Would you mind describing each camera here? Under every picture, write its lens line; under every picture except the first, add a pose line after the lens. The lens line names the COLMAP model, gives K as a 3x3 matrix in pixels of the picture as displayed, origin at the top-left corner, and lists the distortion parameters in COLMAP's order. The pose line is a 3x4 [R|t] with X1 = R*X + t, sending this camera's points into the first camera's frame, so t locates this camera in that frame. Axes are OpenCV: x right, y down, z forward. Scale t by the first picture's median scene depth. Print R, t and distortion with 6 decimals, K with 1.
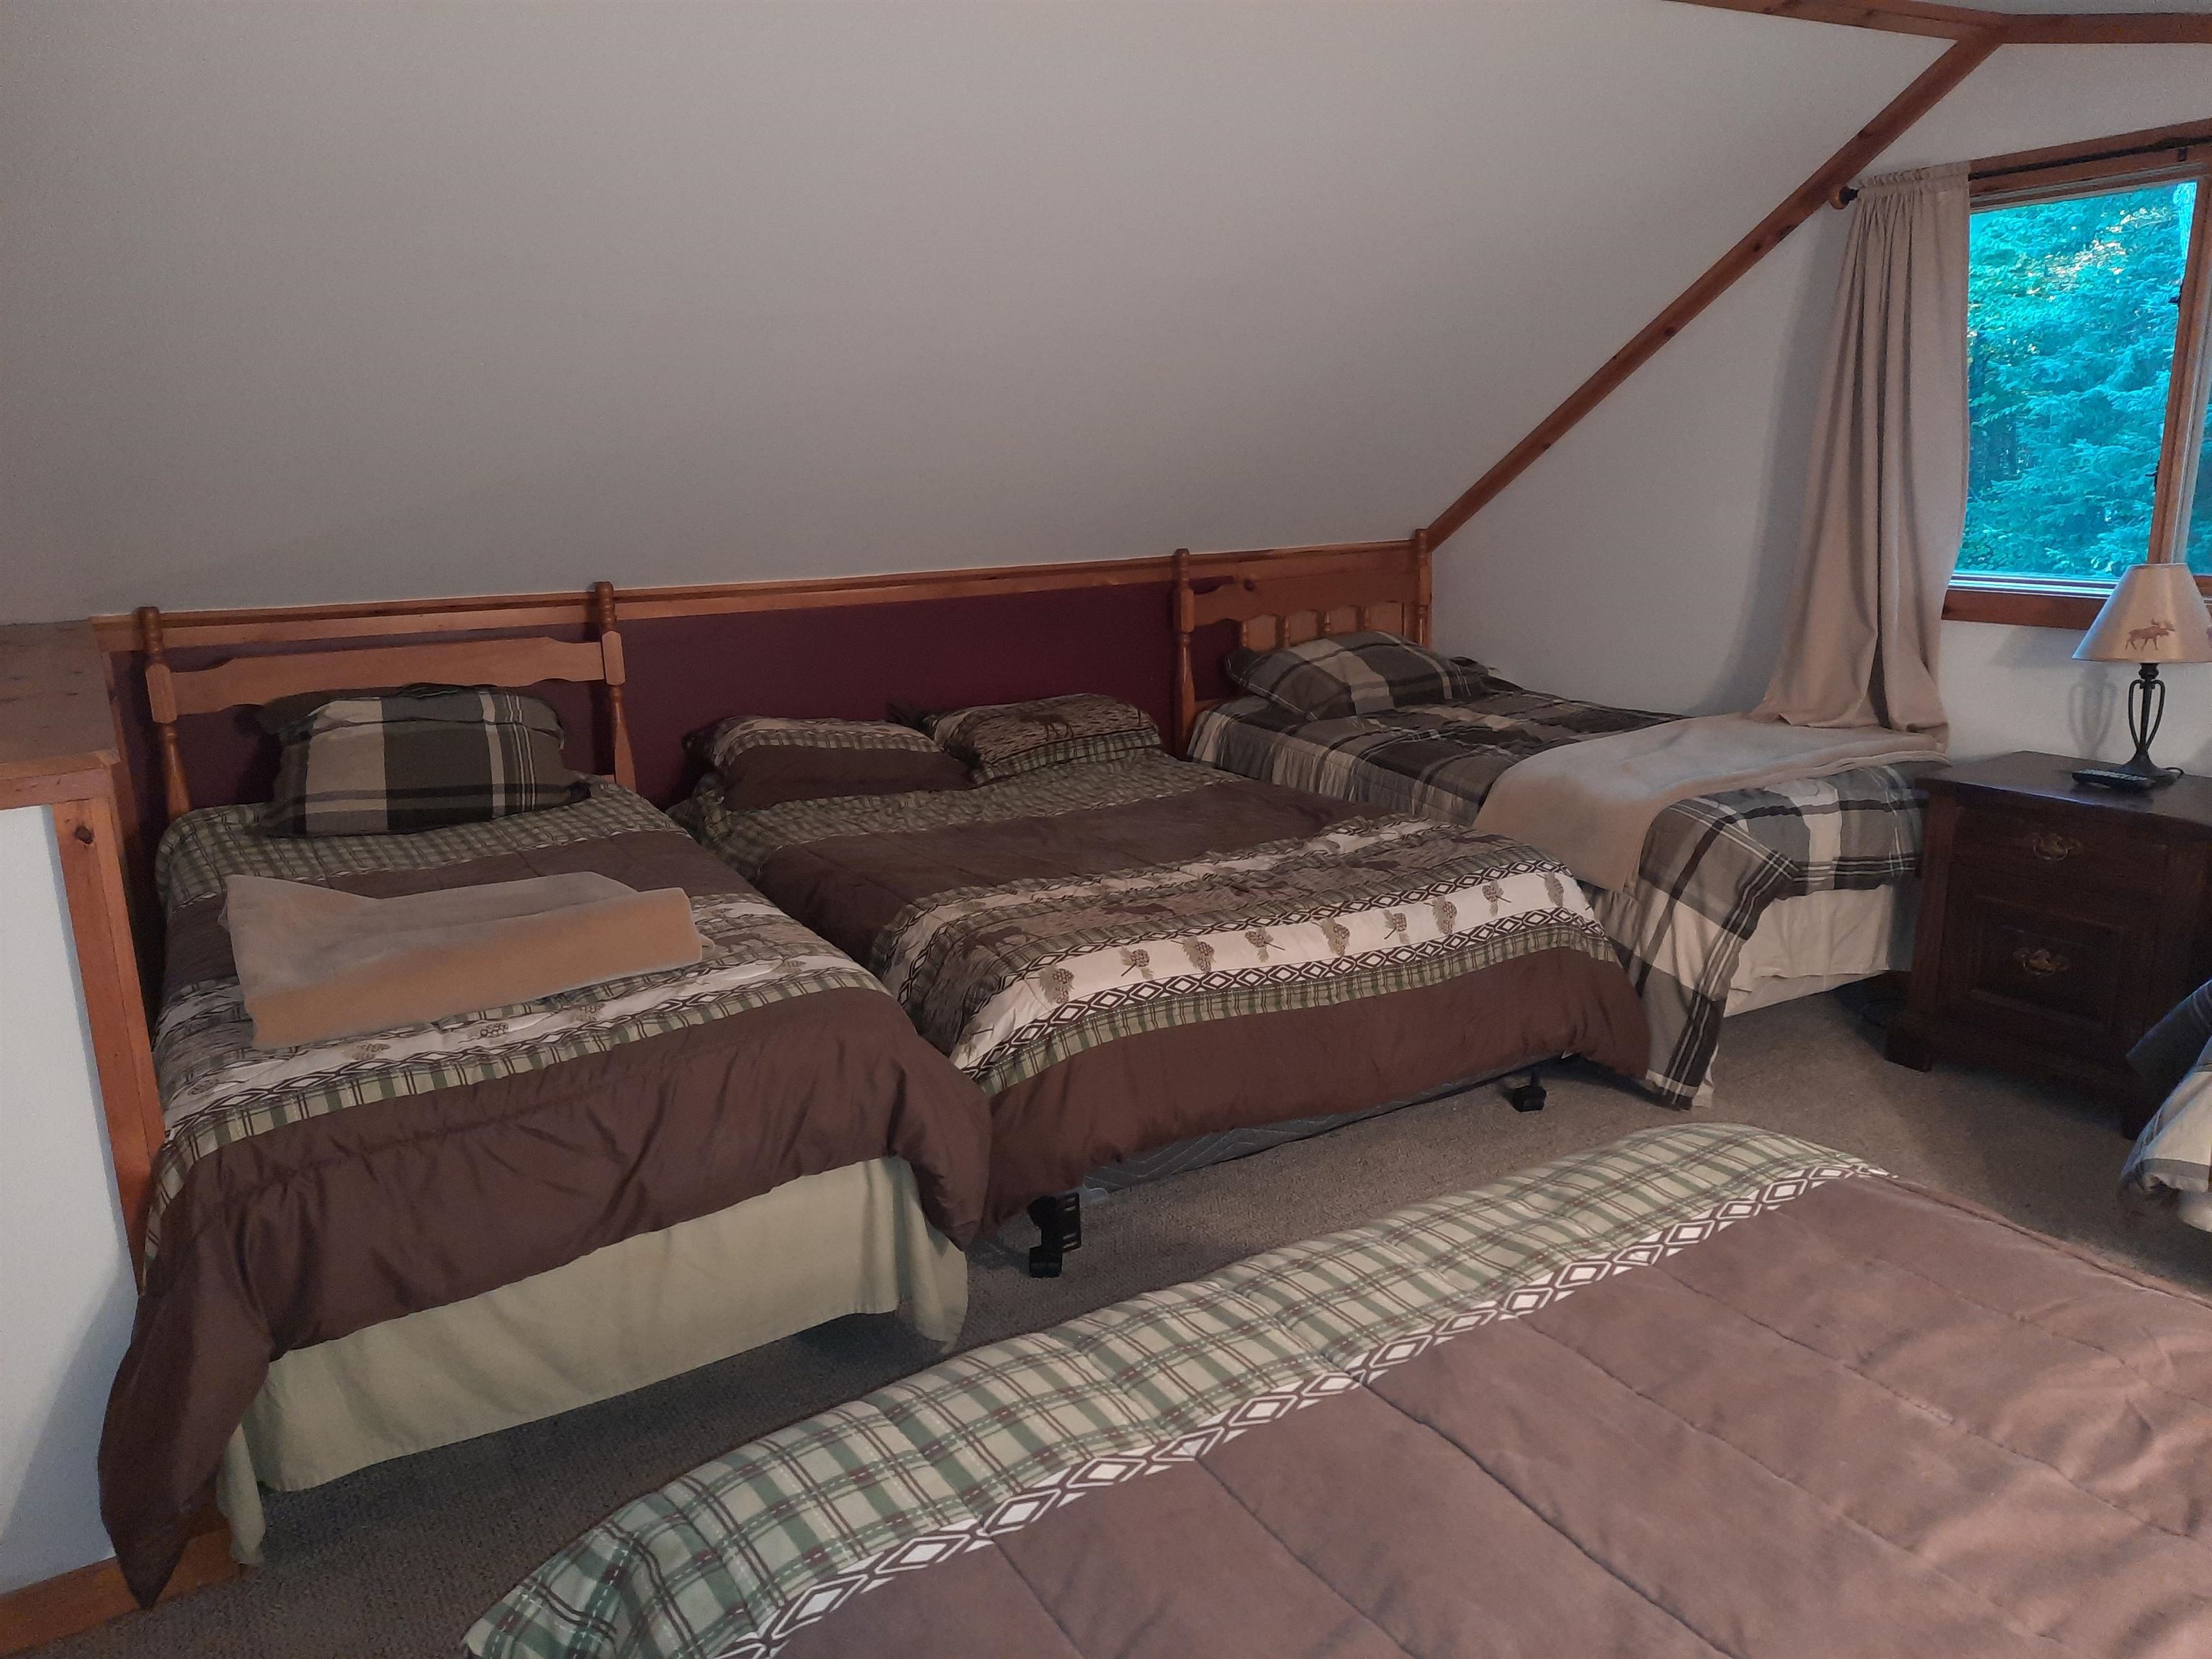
lens RADIAL K [[1610.3, 0, 1116.8], [0, 1610.3, 833.4], [0, 0, 1]] dist [0.053230, -0.055553]
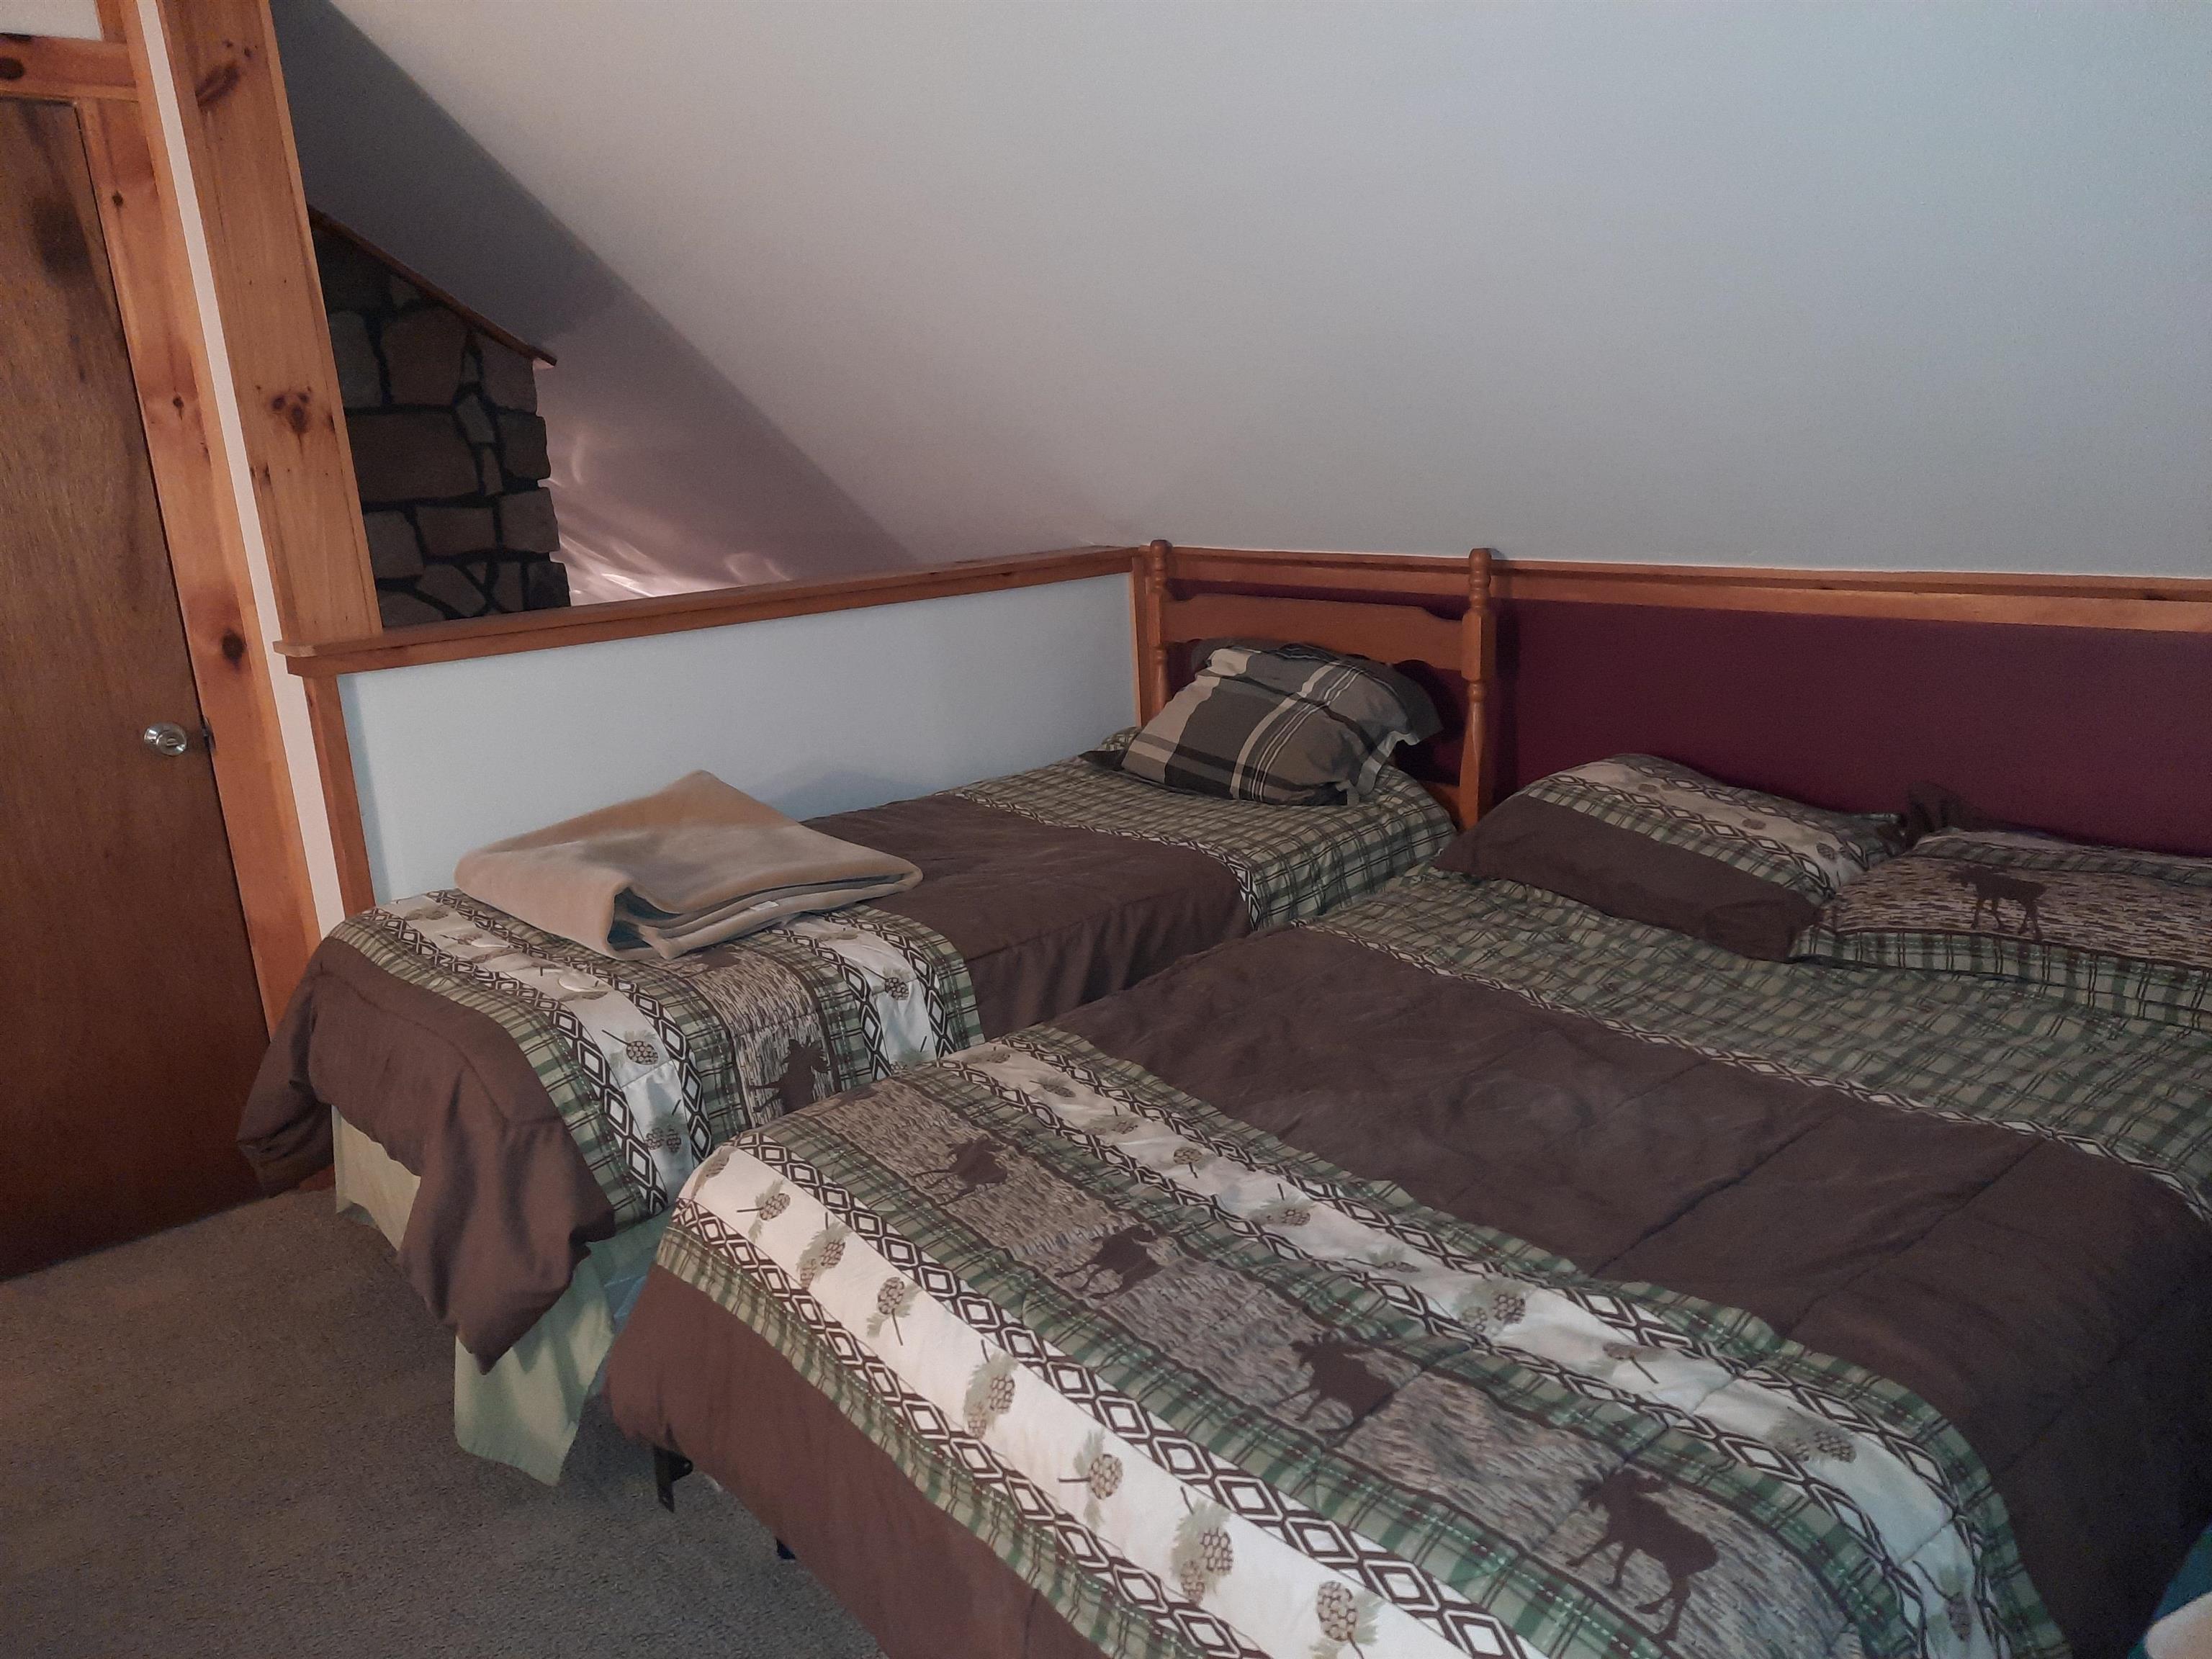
lens RADIAL K [[1610.3, 0, 1112.1], [0, 1610.3, 828.7], [0, 0, 1]] dist [0.053230, -0.055553]
pose [[0.120889, 0.250338, -0.960582, 0.540464], [-0.171796, 0.958353, 0.228136, -0.209912], [0.977687, 0.137445, 0.158861, 0.877751]]
